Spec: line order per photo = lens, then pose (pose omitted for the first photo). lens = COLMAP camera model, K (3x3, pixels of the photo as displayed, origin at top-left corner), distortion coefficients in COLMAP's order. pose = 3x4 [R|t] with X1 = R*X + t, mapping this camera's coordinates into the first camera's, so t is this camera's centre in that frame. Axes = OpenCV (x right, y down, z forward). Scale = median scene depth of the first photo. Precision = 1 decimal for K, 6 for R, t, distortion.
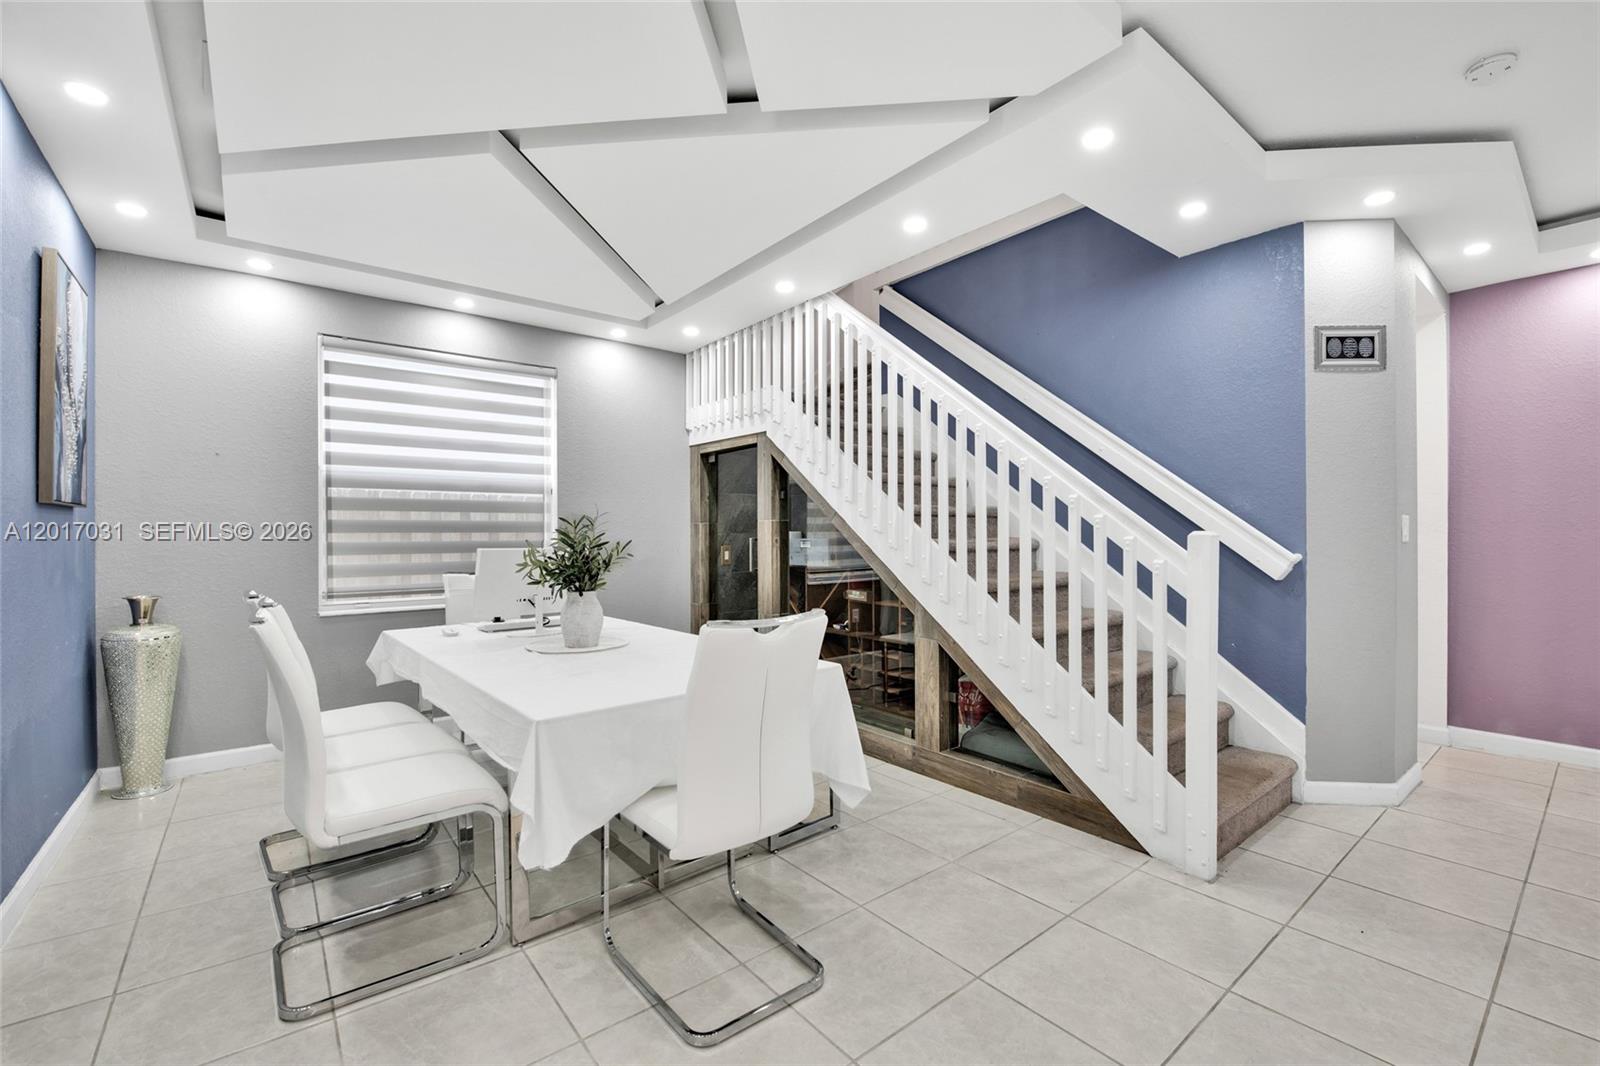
lens RADIAL K [[666.7, 0, 800.0], [0, 666.7, 533.0], [0, 0, 1]] dist [-0.018528, -0.000223]
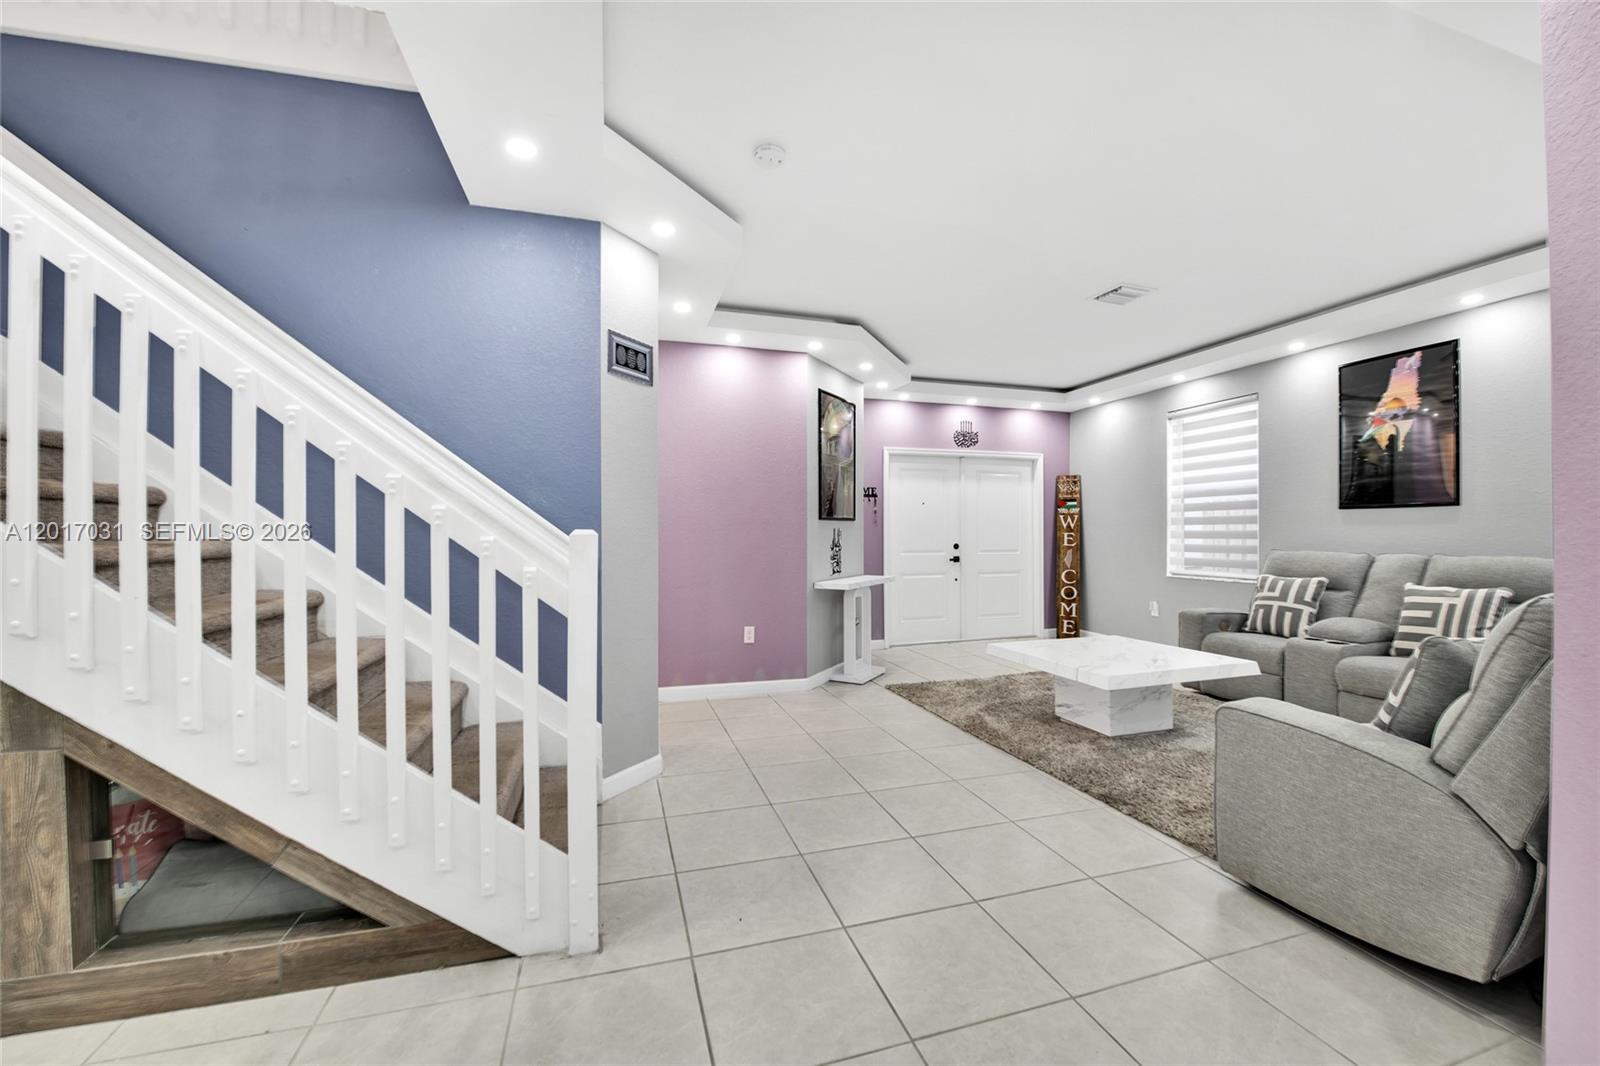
lens RADIAL K [[635.9, 0, 805.8], [0, 635.9, 533.8], [0, 0, 1]] dist [-0.019670, -0.000103]
pose [[0.367520, 0.000247, 0.930016, -0.016349], [-0.001051, 0.999999, 0.000149, 0.001716], [-0.930015, -0.001032, 0.367520, 0.355887]]
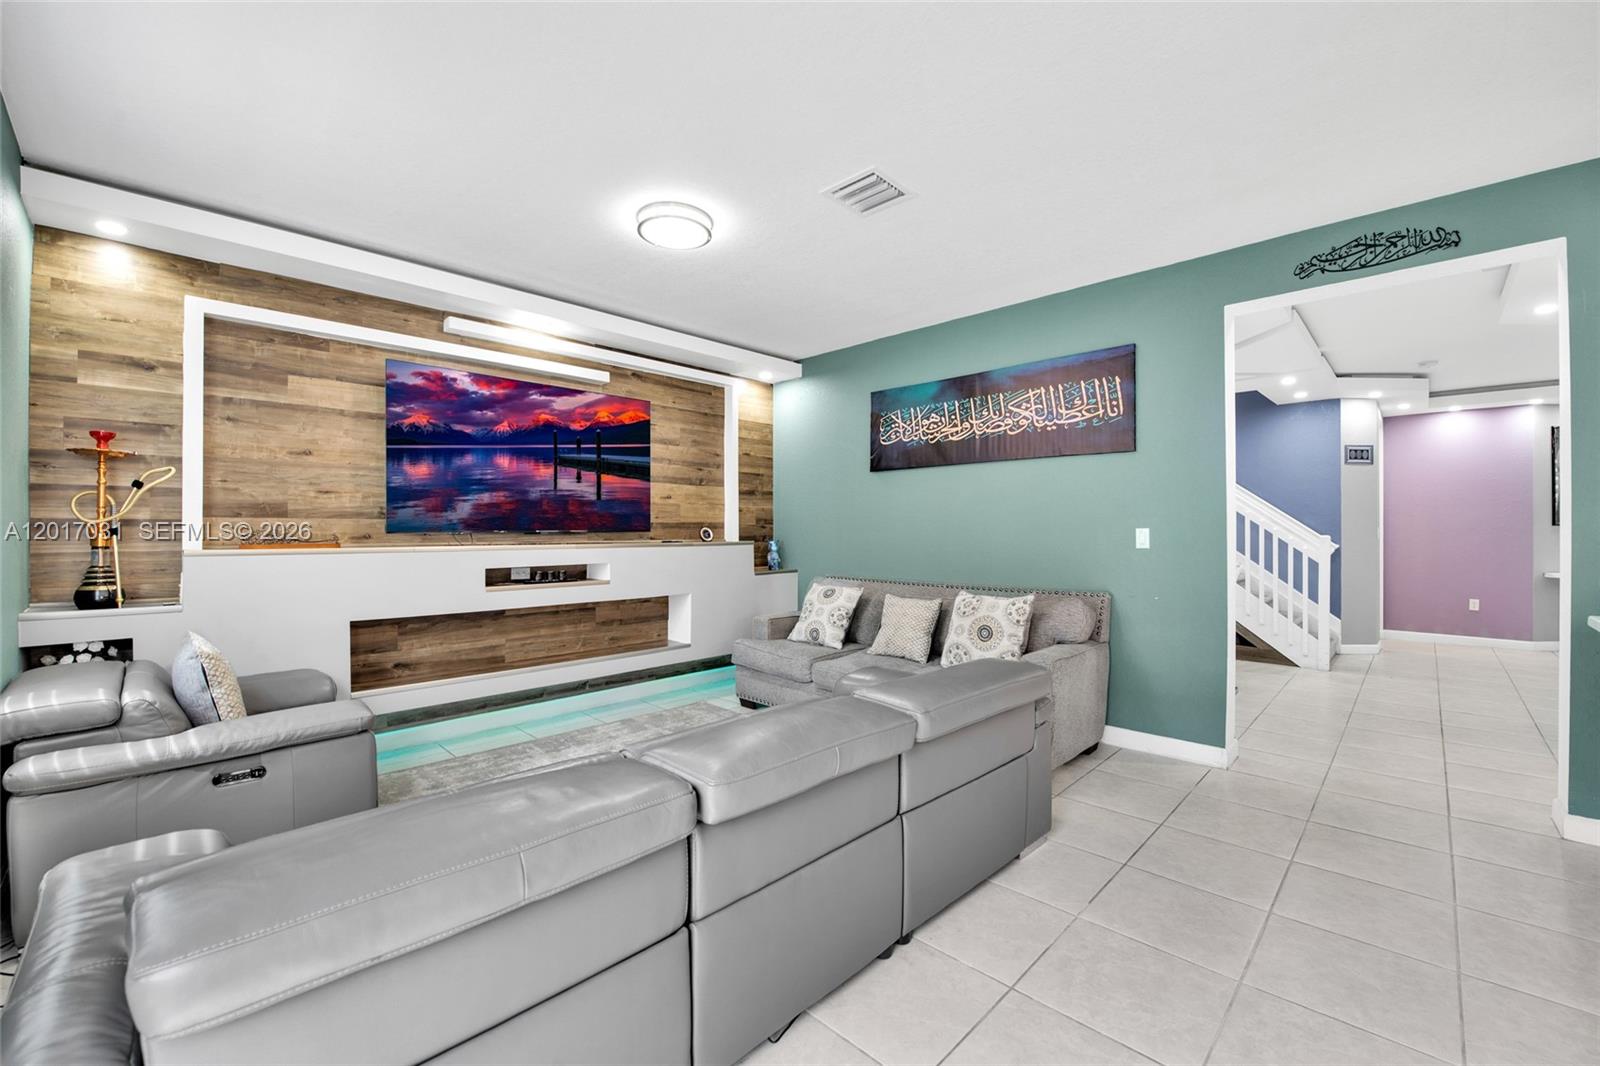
lens RADIAL K [[641.9, 0, 800.0], [0, 641.9, 533.0], [0, 0, 1]] dist [-0.019333, -0.000055]
pose [[0.993317, 0.000675, 0.115413, -1.337495], [-0.001109, 0.999993, 0.003699, -0.015850], [-0.115410, -0.003802, 0.993311, -0.952516]]
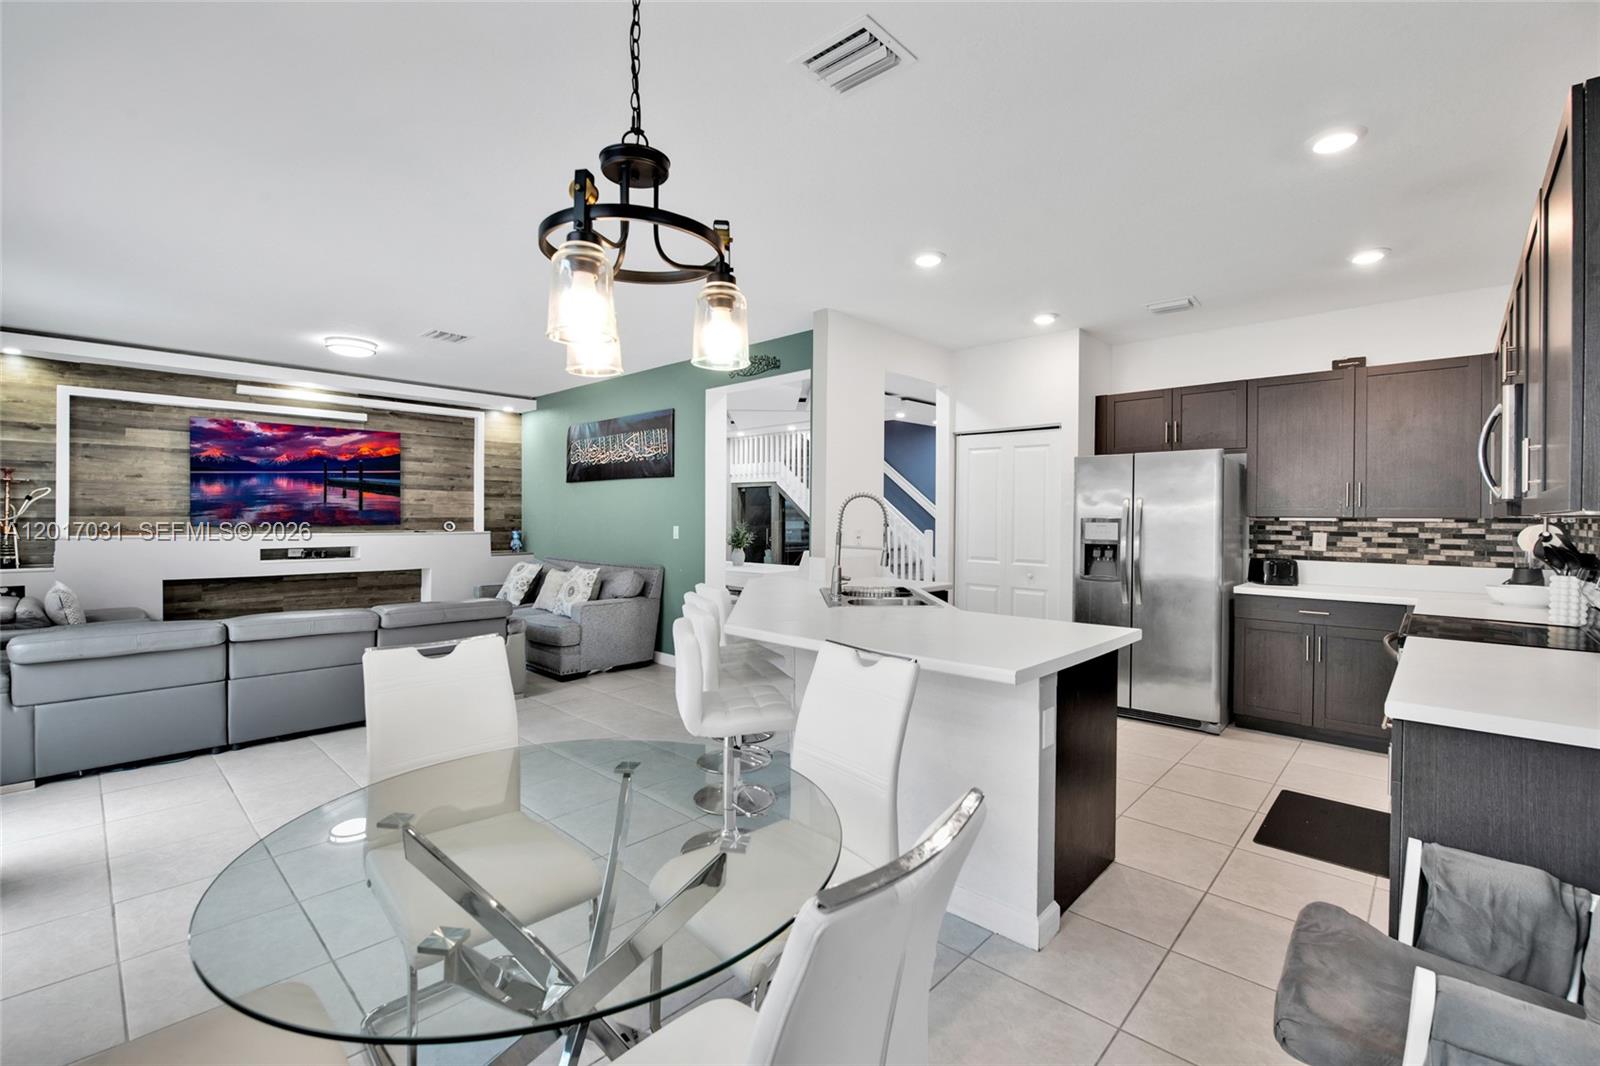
lens RADIAL K [[688.6, 0, 796.3], [0, 688.6, 522.4], [0, 0, 1]] dist [-0.016074, -0.000098]
pose [[0.990773, 0.007363, 0.135334, -0.445444], [-0.008597, 0.999927, 0.008536, -0.053633], [-0.135261, -0.009620, 0.990763, -1.940620]]
